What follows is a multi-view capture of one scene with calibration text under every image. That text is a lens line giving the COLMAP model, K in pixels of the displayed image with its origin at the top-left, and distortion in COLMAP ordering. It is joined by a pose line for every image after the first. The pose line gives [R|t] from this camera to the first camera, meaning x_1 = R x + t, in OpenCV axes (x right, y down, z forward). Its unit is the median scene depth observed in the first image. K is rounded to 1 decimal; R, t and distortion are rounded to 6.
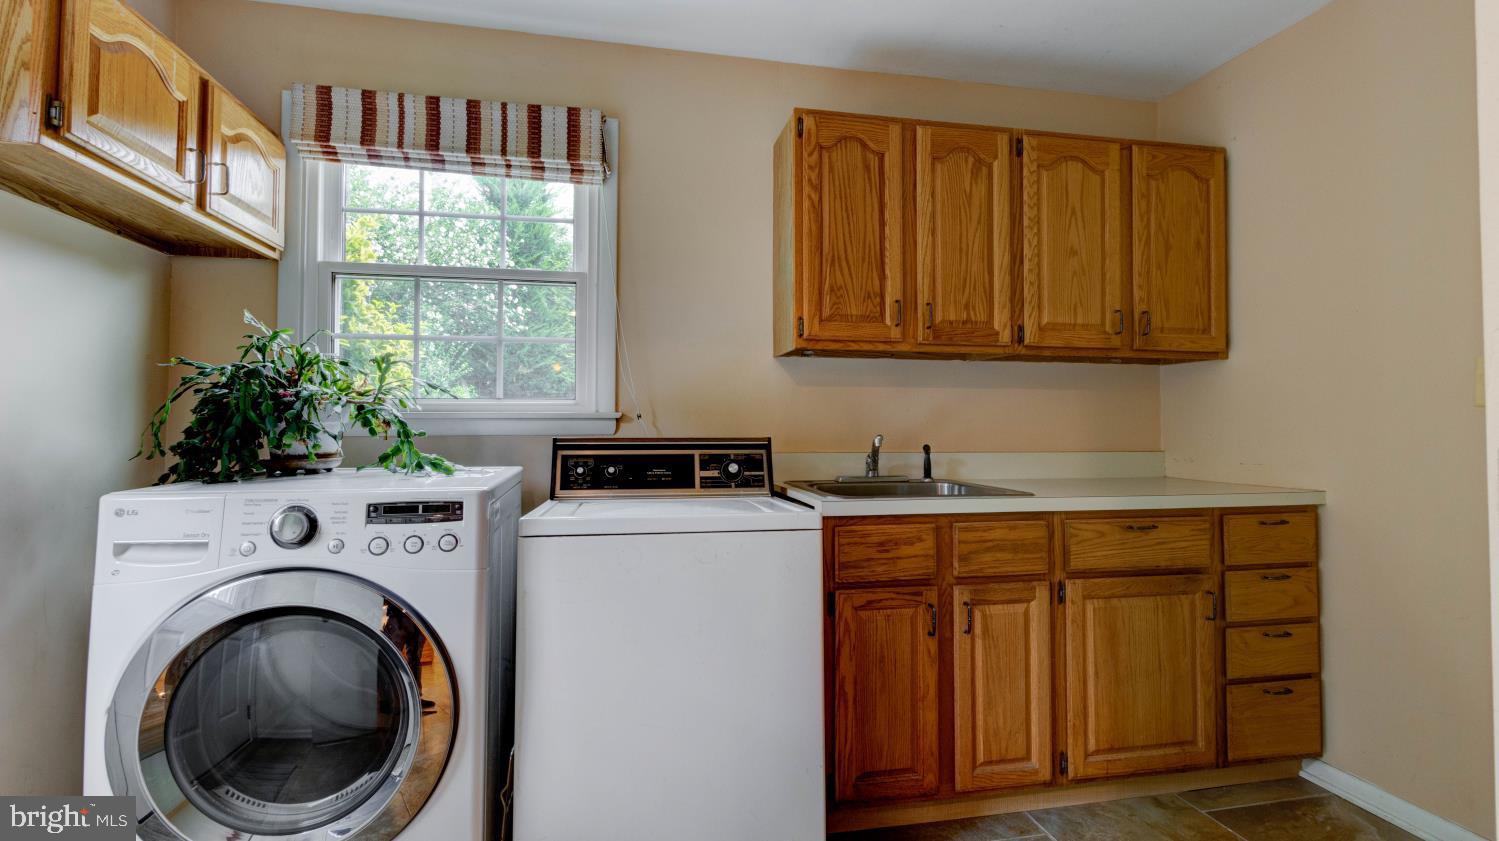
lens RADIAL K [[693.3, 0, 749.8], [0, 693.3, 410.0], [0, 0, 1]] dist [0.011643, -0.004607]
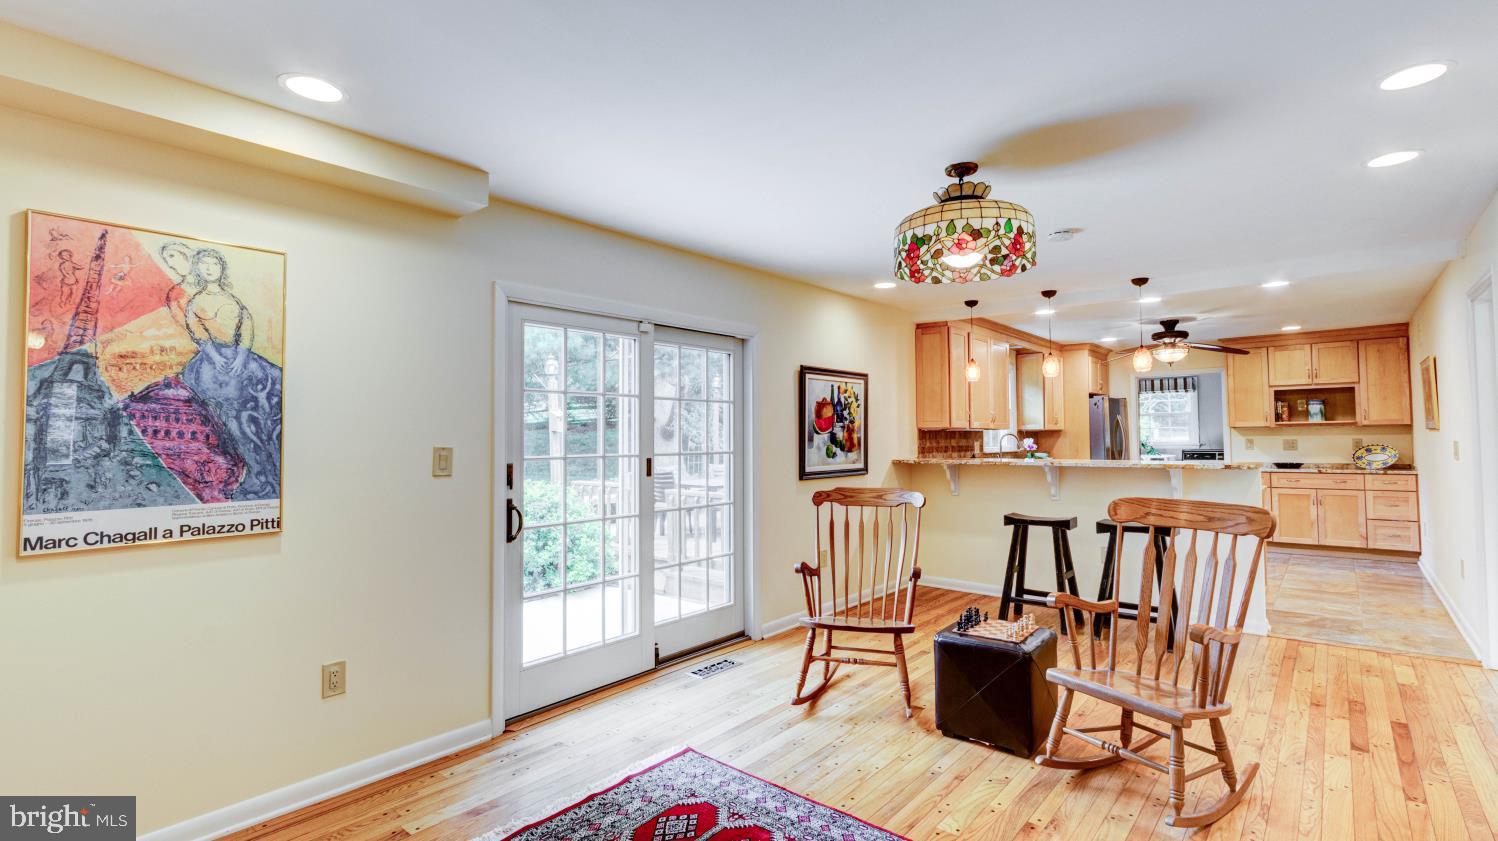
lens RADIAL K [[692.8, 0, 750.9], [0, 692.8, 415.6], [0, 0, 1]] dist [0.011643, -0.004607]
pose [[0.626126, -0.036223, -0.778880, 1.958883], [0.031666, 0.999277, -0.021018, -0.225511], [0.779078, -0.011504, 0.626821, -5.311409]]
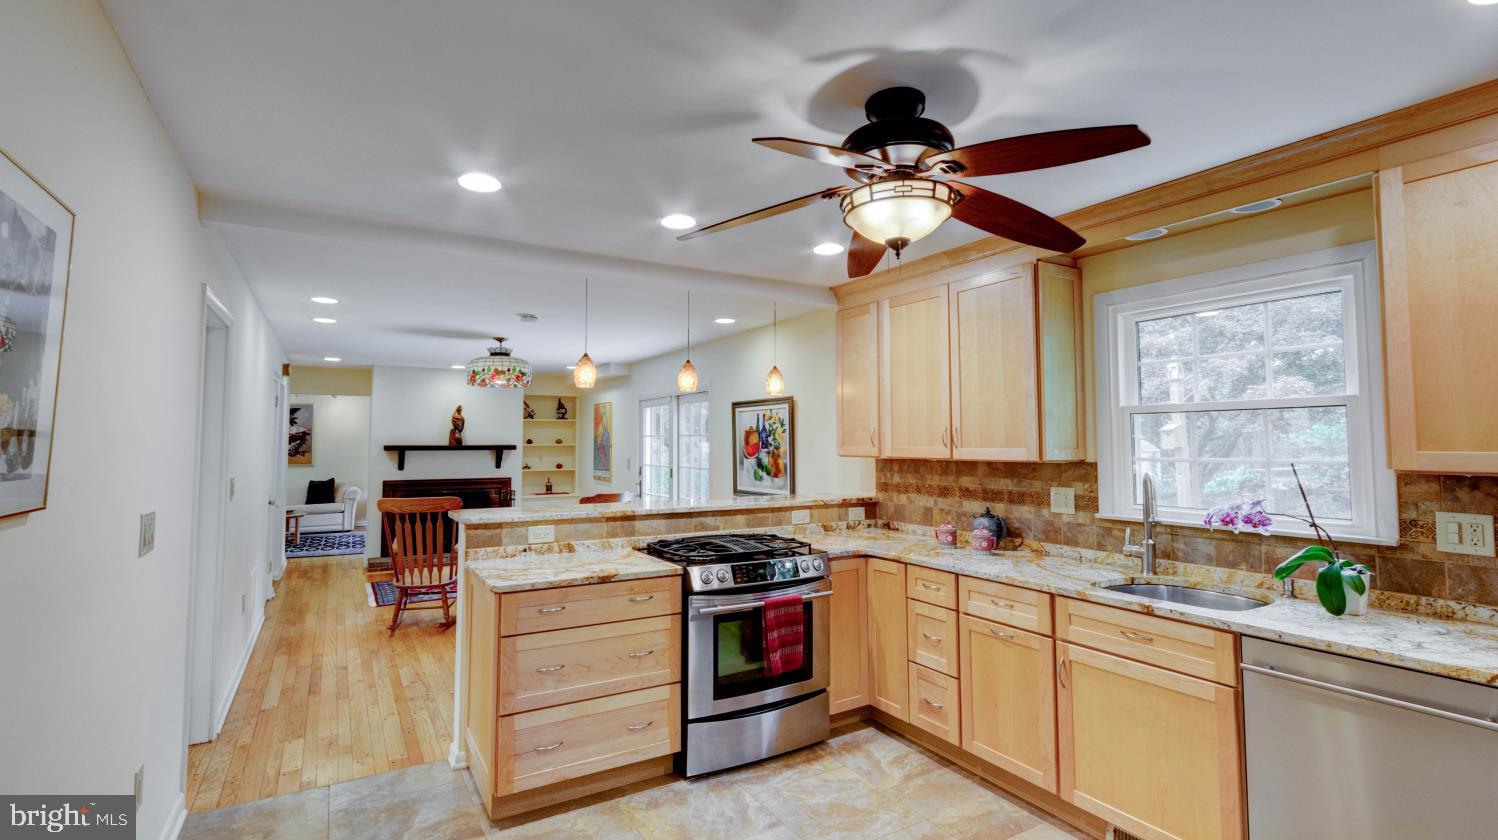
lens RADIAL K [[692.8, 0, 742.9], [0, 692.8, 420.4], [0, 0, 1]] dist [0.011643, -0.004607]
pose [[-0.941589, -0.017818, -0.336294, 1.029920], [0.002423, 0.998215, -0.059672, -0.185766], [0.336757, -0.057001, -0.939865, -0.193721]]
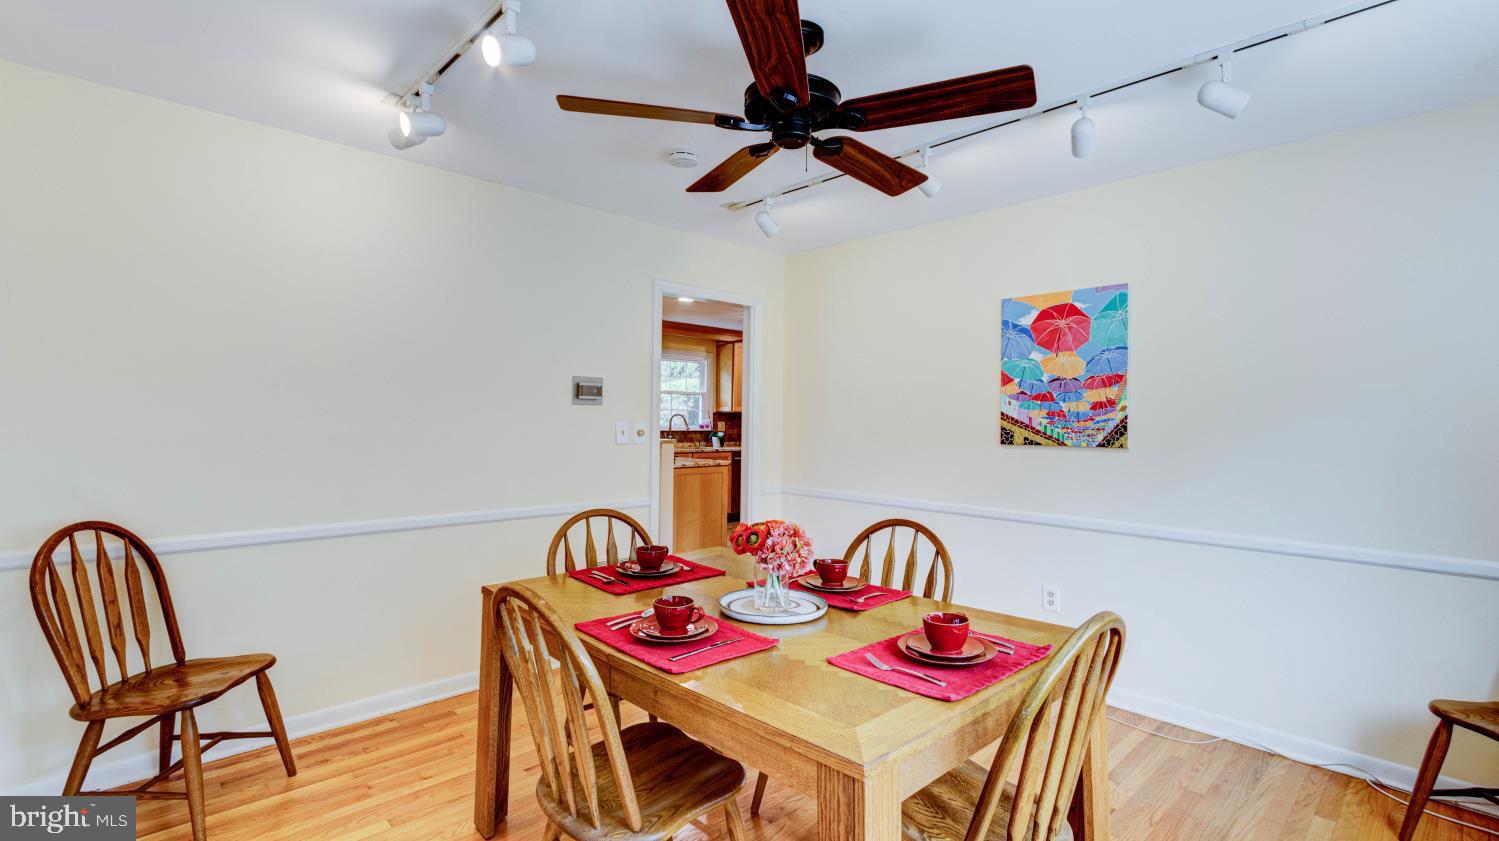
lens RADIAL K [[693.3, 0, 753.7], [0, 693.3, 413.8], [0, 0, 1]] dist [0.011643, -0.004607]
pose [[0.544625, -0.004118, -0.838669, 3.945768], [0.011996, 0.999924, 0.002881, -0.165390], [0.838594, -0.011630, 0.544633, -3.561495]]
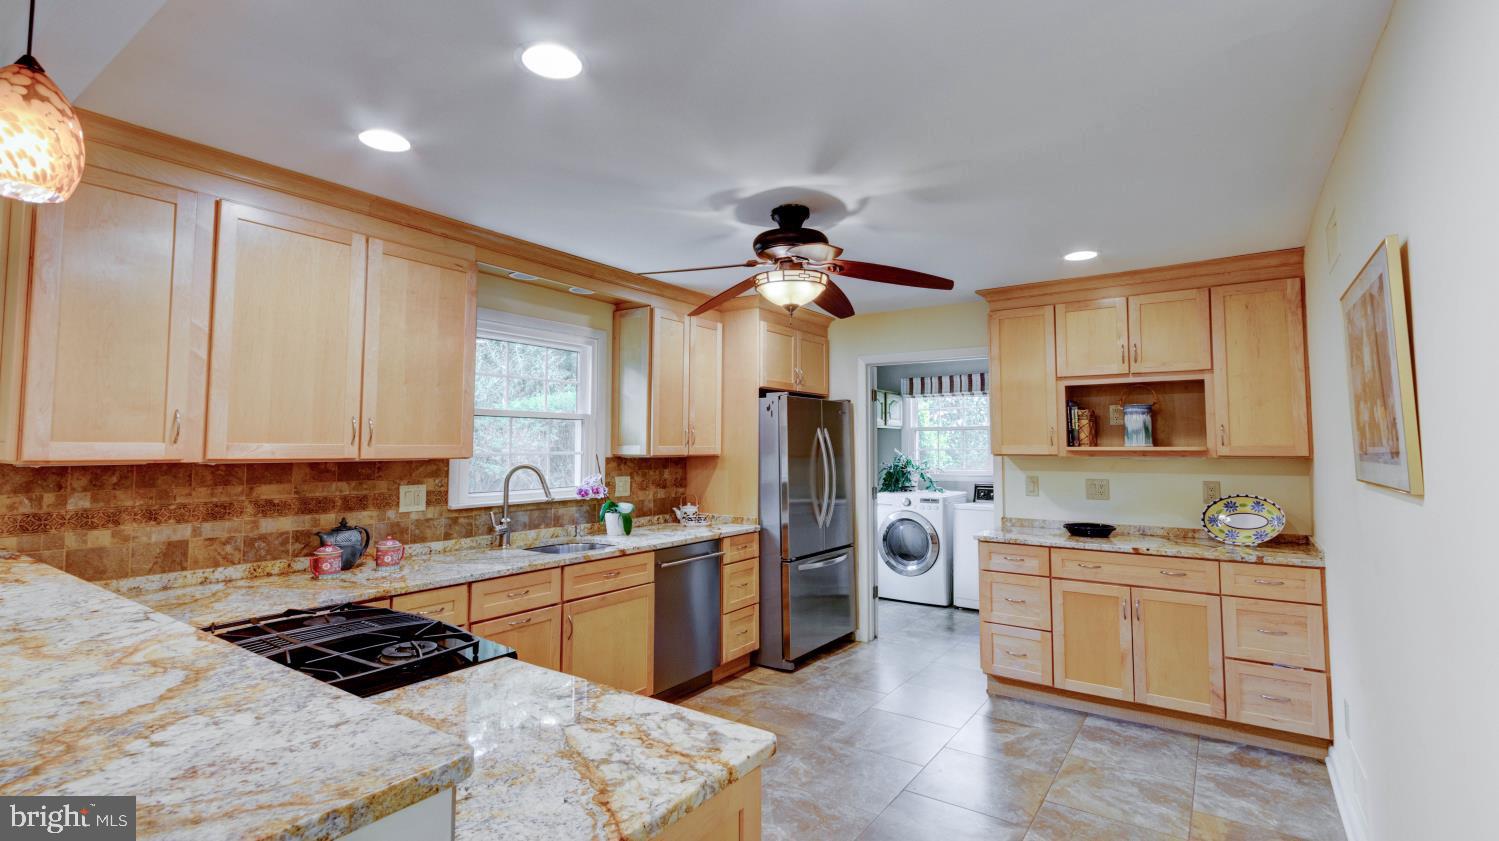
lens RADIAL K [[693.3, 0, 747.3], [0, 693.3, 407.8], [0, 0, 1]] dist [0.011643, -0.004607]
pose [[0.692058, -0.044408, -0.720475, 1.531573], [0.019682, 0.998896, -0.042664, -0.223249], [0.721574, 0.015345, 0.692168, -2.315659]]
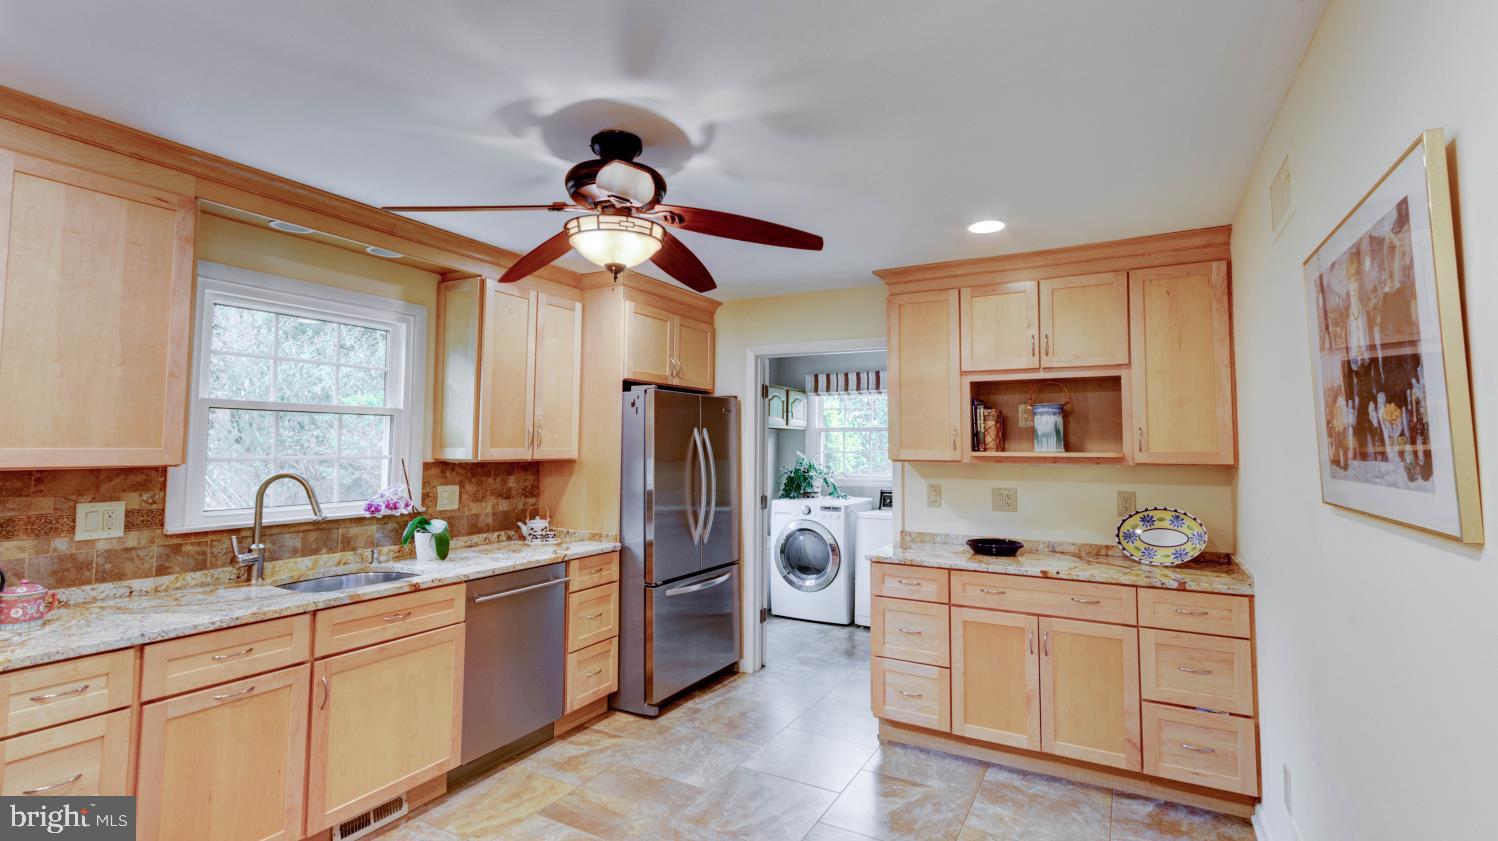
lens RADIAL K [[692.8, 0, 749.0], [0, 692.8, 408.2], [0, 0, 1]] dist [0.011643, -0.004607]
pose [[0.763309, -0.035698, -0.645046, 1.406554], [0.013221, 0.999126, -0.039648, -0.225891], [0.645898, 0.021735, 0.763114, -1.899917]]
